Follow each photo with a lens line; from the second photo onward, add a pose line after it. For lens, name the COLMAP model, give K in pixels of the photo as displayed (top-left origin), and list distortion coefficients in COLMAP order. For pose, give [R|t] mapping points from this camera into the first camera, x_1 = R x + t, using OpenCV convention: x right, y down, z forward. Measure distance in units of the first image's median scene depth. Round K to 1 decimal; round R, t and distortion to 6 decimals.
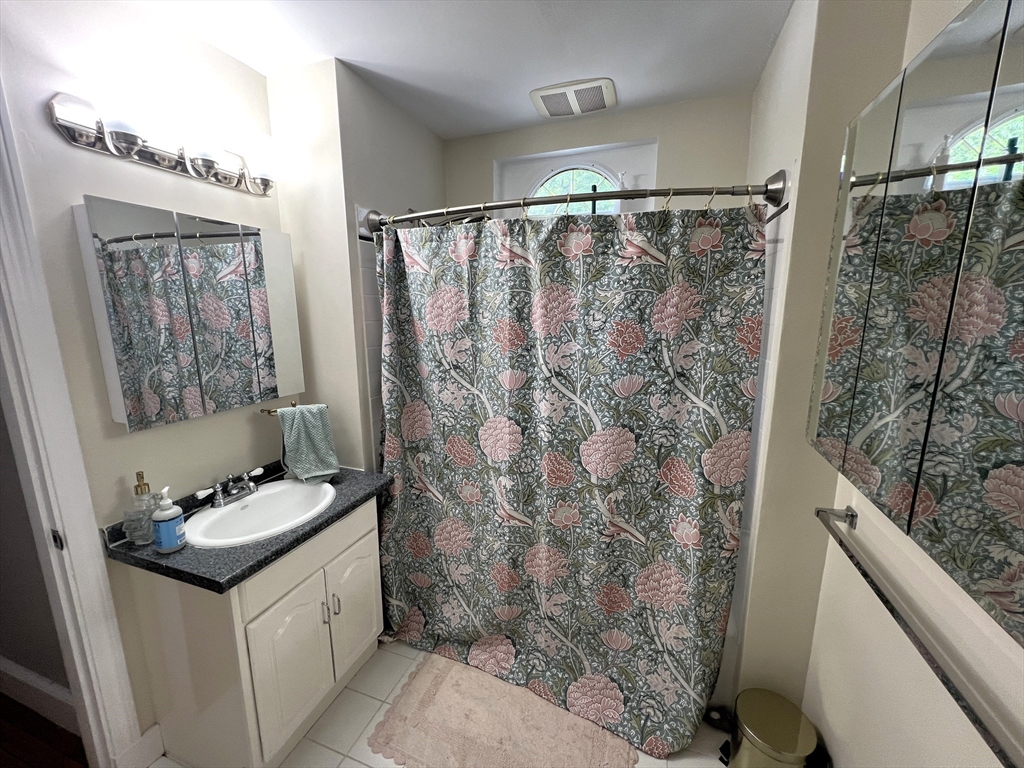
lens RADIAL K [[408.7, 0, 551.1], [0, 408.7, 403.4], [0, 0, 1]] dist [0.012160, 0.000032]
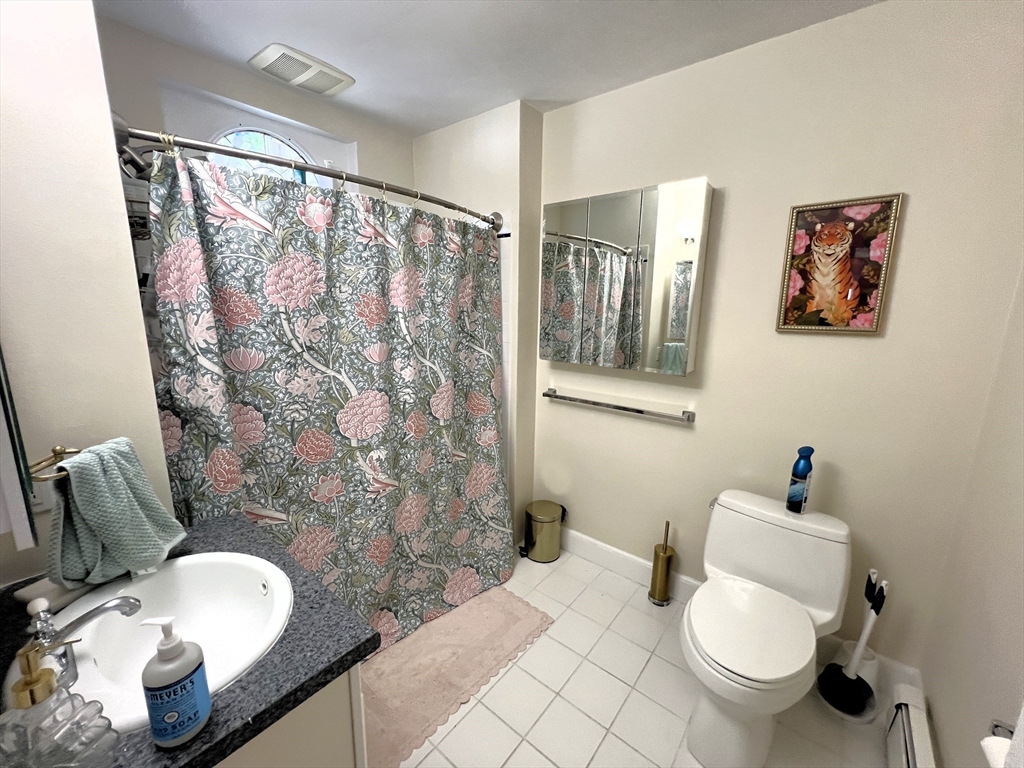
lens RADIAL K [[407.0, 0, 511.2], [0, 407.0, 385.1], [0, 0, 1]] dist [0.000269, 0.000081]
pose [[0.343893, -0.189482, 0.919692, -0.928231], [0.163701, 0.976528, 0.139981, -0.066997], [-0.924629, 0.102417, 0.366839, 0.316502]]
